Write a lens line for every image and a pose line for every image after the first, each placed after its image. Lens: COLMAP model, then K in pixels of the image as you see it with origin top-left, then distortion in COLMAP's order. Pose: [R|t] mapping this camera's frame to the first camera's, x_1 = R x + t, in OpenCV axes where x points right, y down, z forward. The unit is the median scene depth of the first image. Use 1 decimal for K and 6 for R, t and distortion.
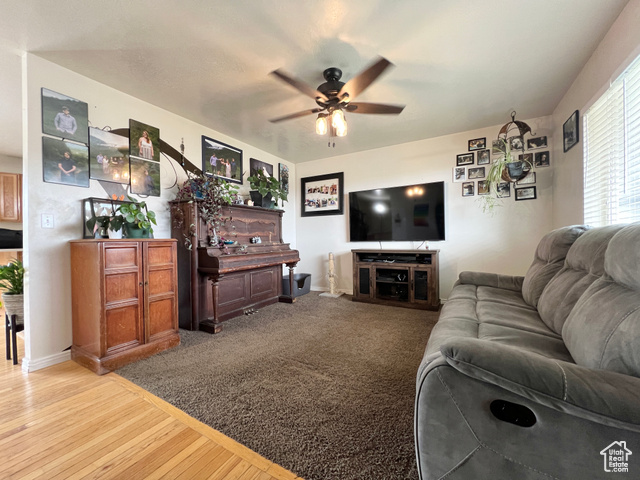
lens RADIAL K [[256.0, 0, 319.2], [0, 256.0, 240.4], [0, 0, 1]] dist [-0.001962, 0.000018]
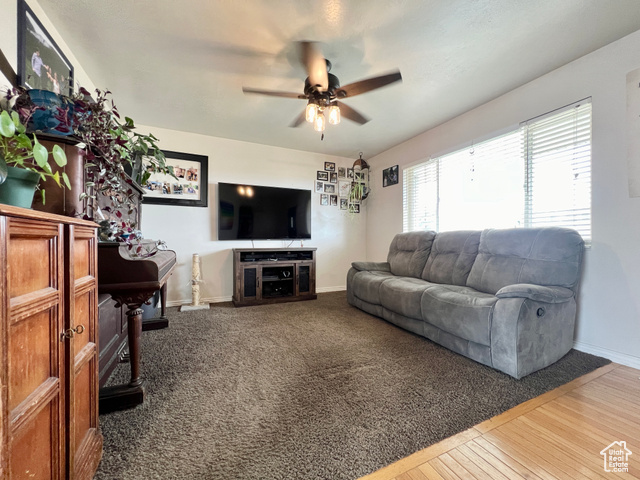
lens RADIAL K [[256.0, 0, 319.4], [0, 256.0, 240.8], [0, 0, 1]] dist [-0.001962, 0.000018]
pose [[0.574386, 0.011984, 0.818497, -0.466953], [-0.002912, 0.999916, -0.012596, 0.020546], [-0.818579, 0.004851, 0.574373, 0.282557]]
